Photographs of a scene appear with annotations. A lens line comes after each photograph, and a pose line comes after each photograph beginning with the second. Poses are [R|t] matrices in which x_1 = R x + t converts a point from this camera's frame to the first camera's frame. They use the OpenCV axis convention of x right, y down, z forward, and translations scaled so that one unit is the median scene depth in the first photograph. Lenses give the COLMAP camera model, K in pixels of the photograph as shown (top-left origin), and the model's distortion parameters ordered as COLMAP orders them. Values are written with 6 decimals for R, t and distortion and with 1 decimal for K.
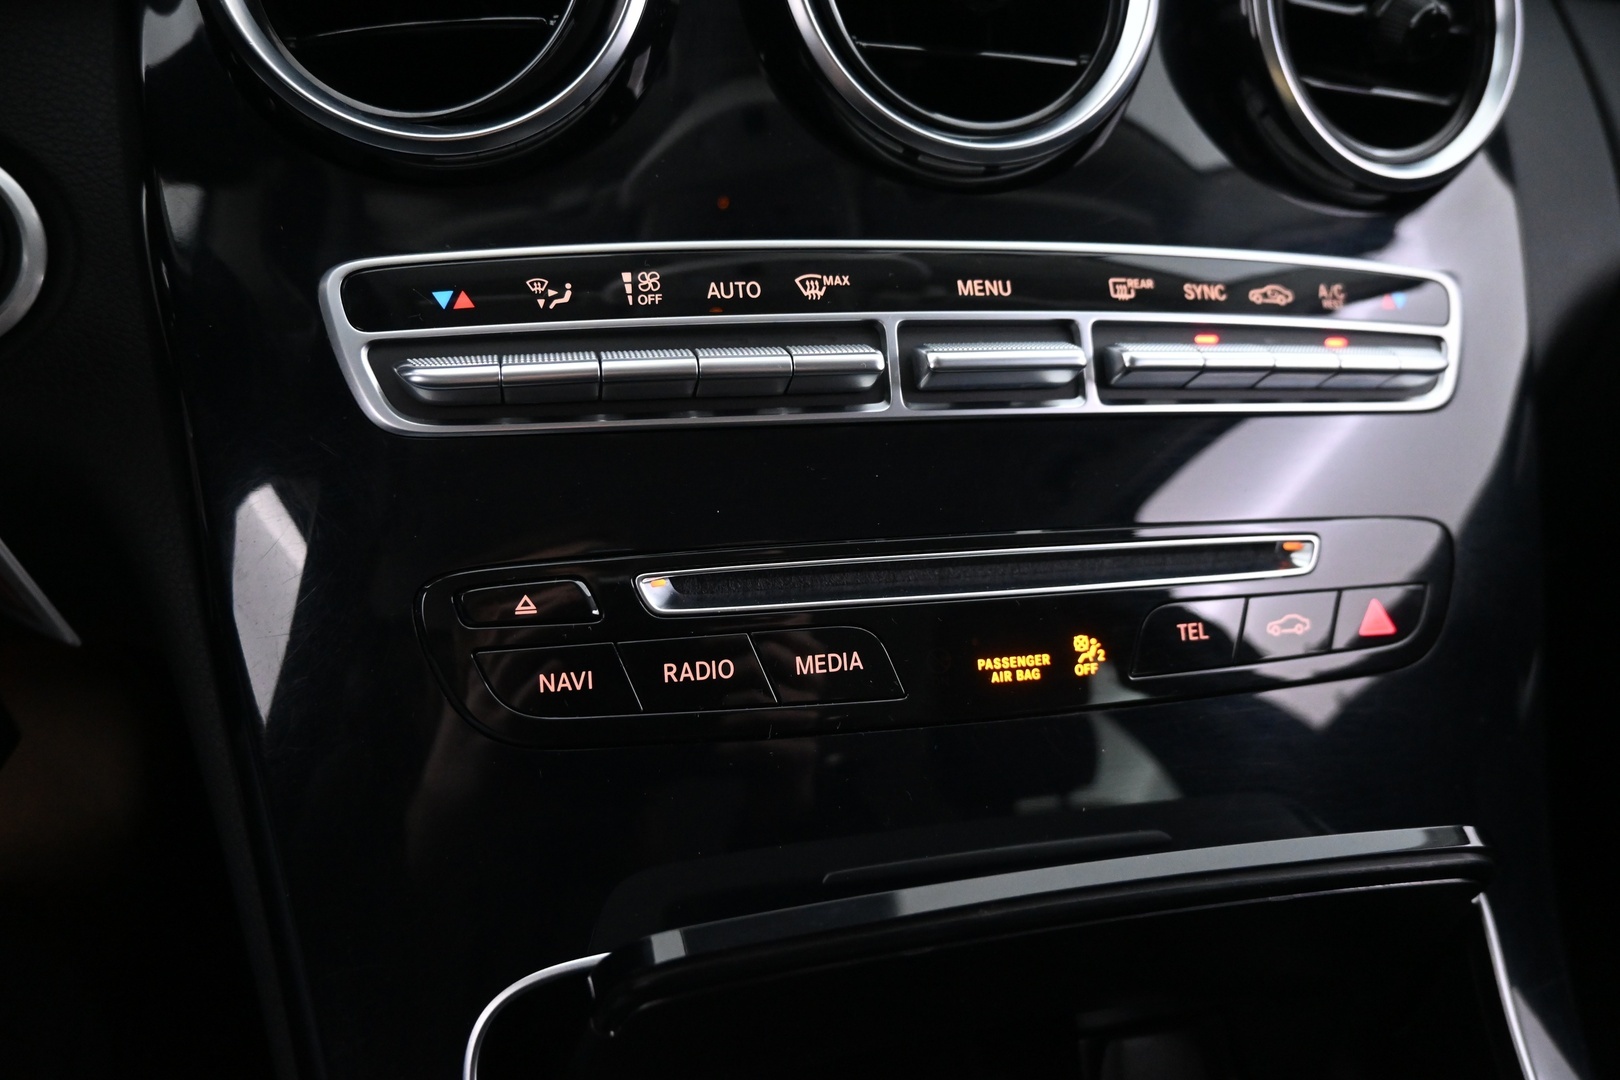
lens RADIAL K [[1118.2, 0, 810.0], [0, 1118.2, 540.0], [0, 0, 1]] dist [0.002299, 0.002605]
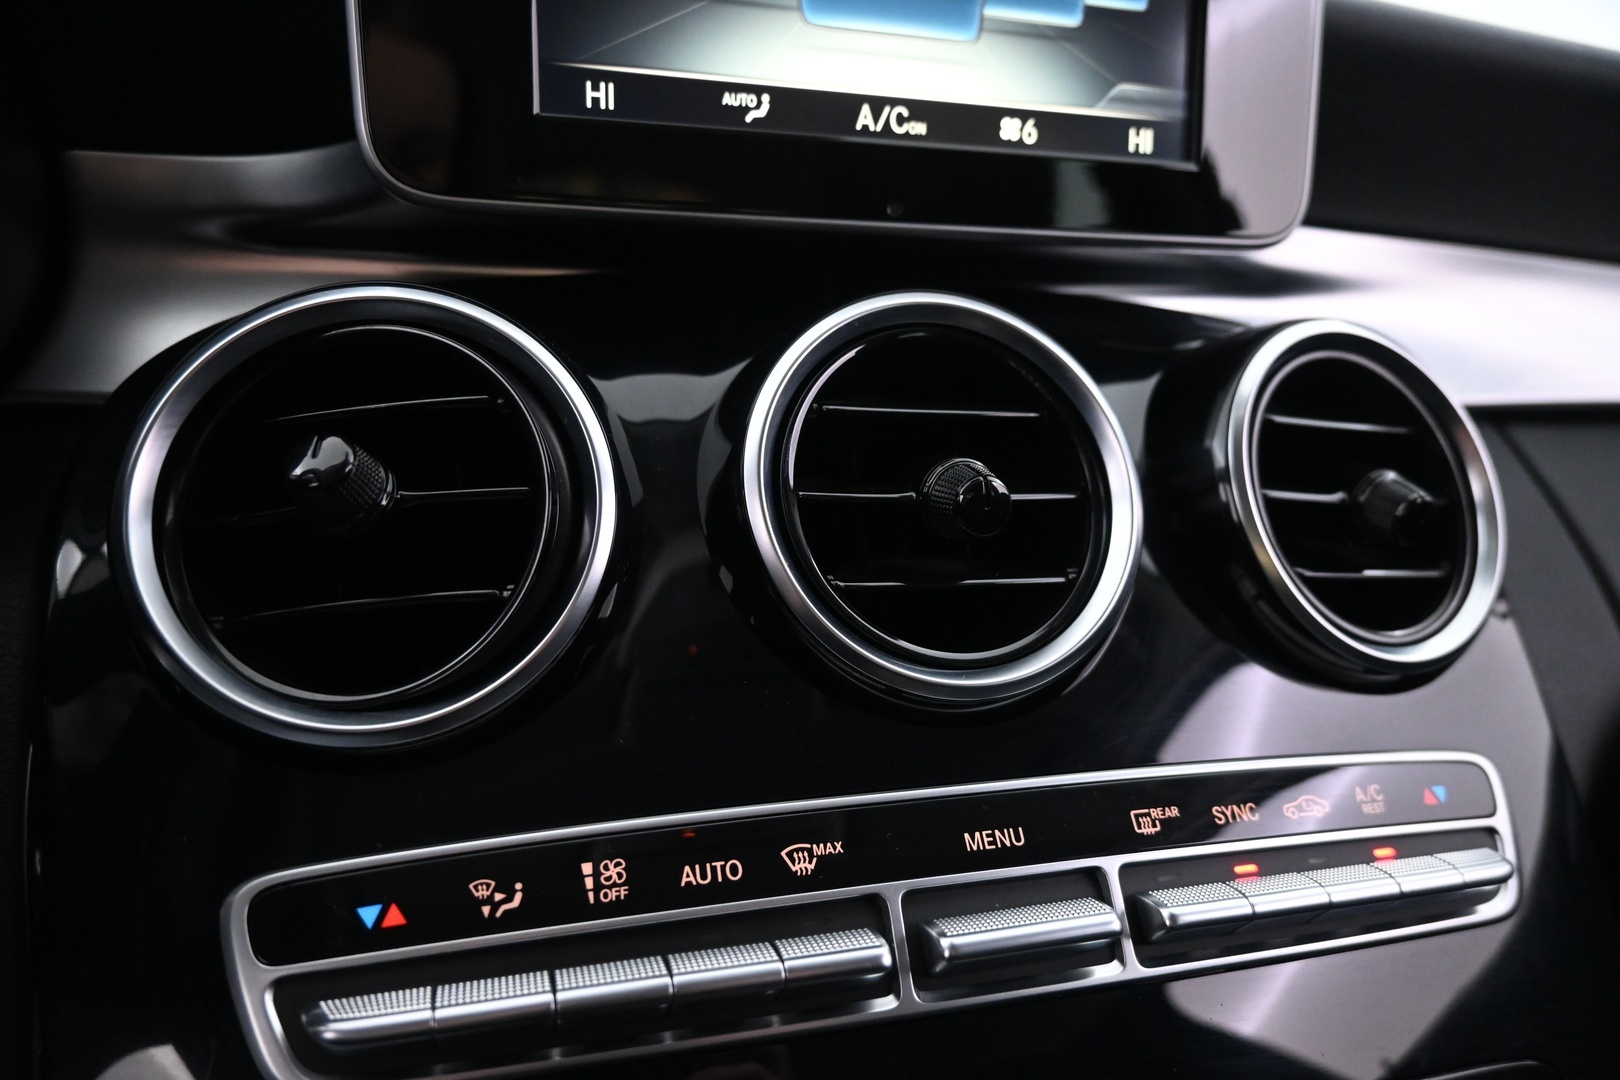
lens RADIAL K [[1118.2, 0, 810.0], [0, 1118.2, 540.0], [0, 0, 1]] dist [0.002299, 0.002605]
pose [[0.998317, -0.046393, 0.034786, -0.009932], [0.054167, 0.960229, -0.273910, -0.229045], [-0.020695, 0.275334, 0.961126, 0.093729]]
